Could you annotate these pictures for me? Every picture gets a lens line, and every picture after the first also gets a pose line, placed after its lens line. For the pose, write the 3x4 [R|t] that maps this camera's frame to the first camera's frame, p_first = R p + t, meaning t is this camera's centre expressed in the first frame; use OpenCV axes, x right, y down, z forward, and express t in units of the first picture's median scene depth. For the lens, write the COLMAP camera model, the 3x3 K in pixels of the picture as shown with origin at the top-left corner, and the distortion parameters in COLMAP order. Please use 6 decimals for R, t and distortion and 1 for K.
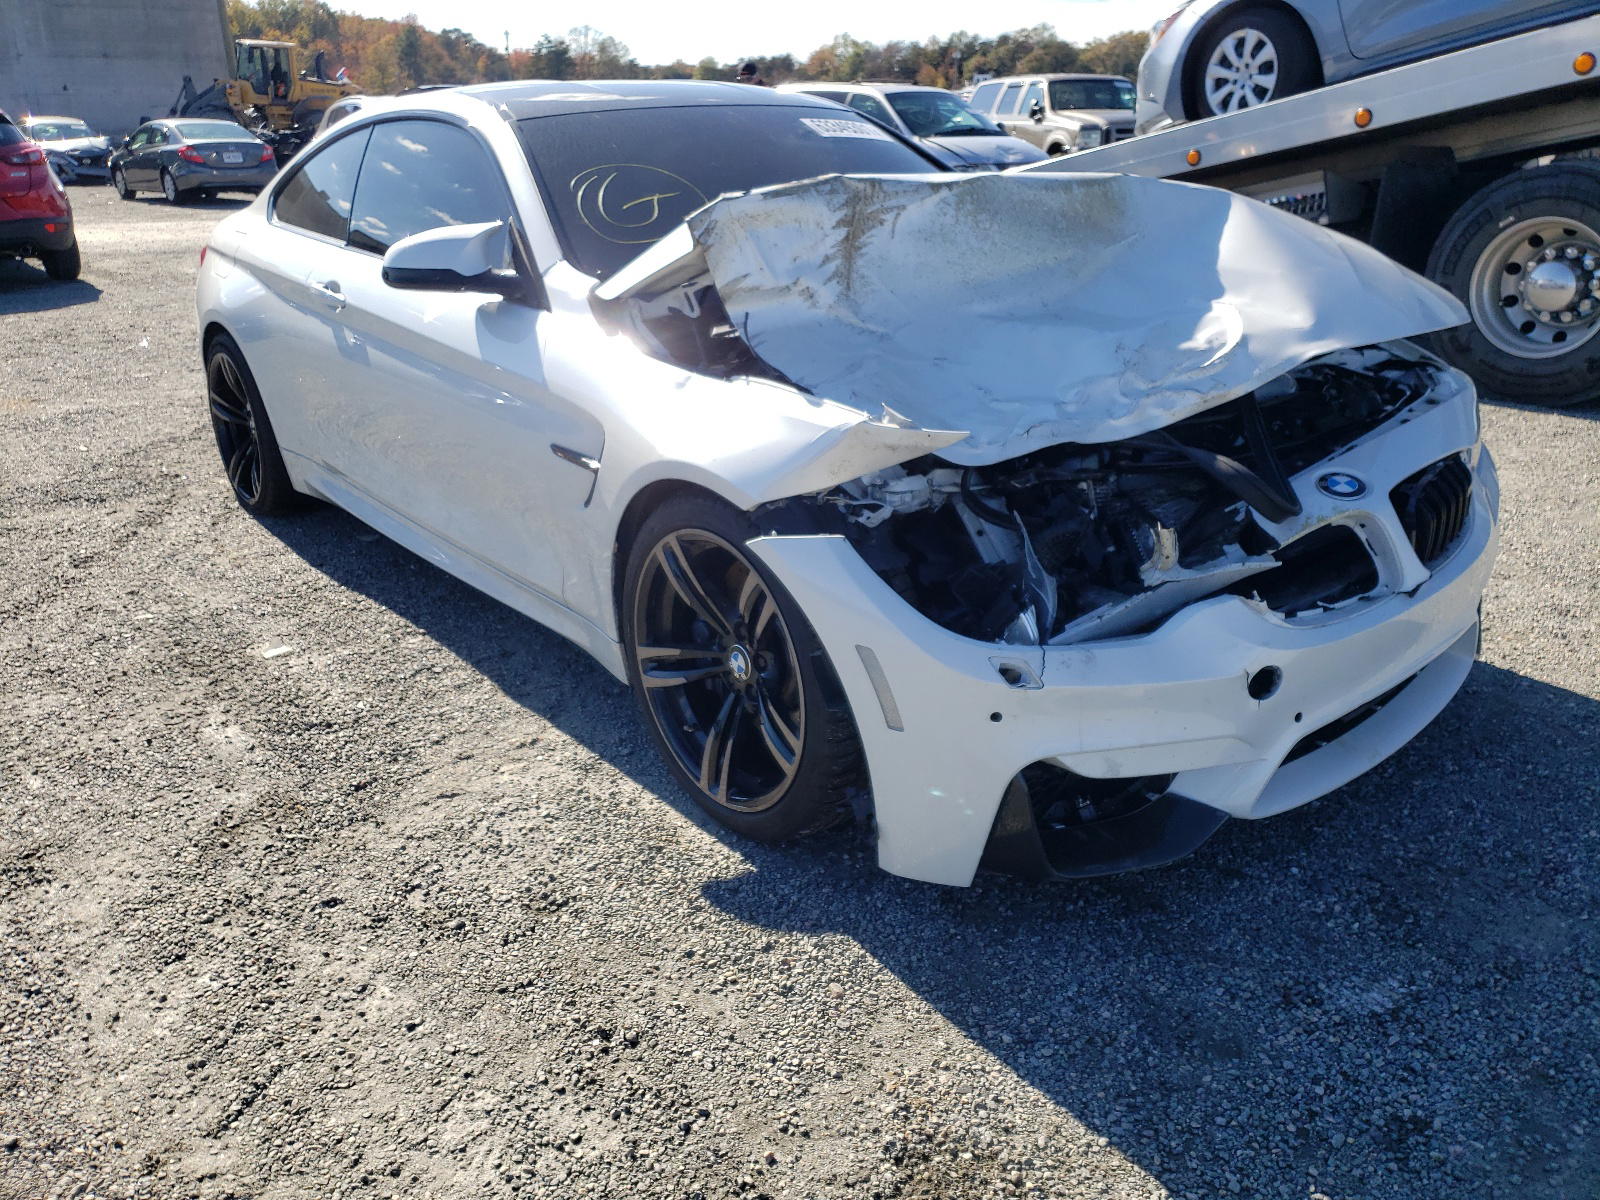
lens RADIAL K [[1210.5, 0, 800.0], [0, 1210.5, 600.0], [0, 0, 1]] dist [0.059906, -0.082916]
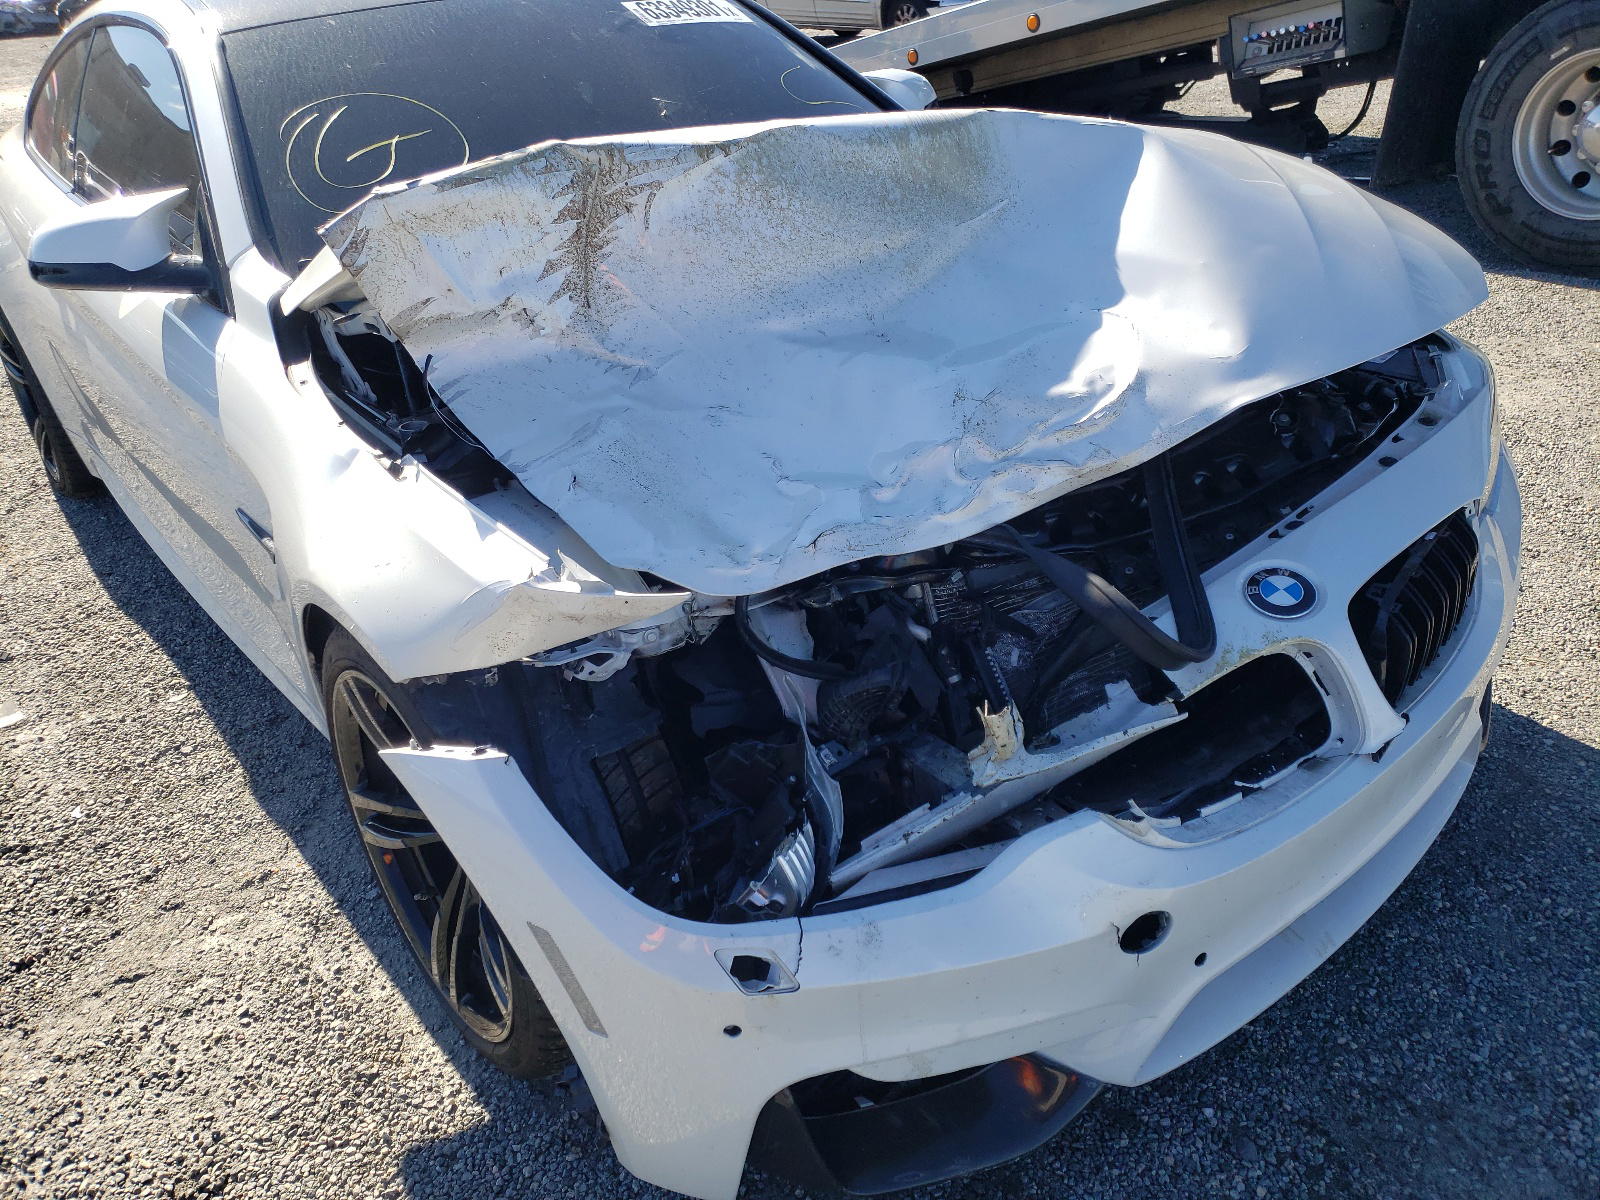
lens RADIAL K [[1215.2, 0, 772.5], [0, 1215.2, 604.4], [0, 0, 1]] dist [0.070276, -0.079869]
pose [[0.998760, -0.032096, -0.038044, 0.171009], [0.036823, 0.990713, 0.130890, -0.176512], [0.033490, -0.132128, 0.990667, 0.281669]]
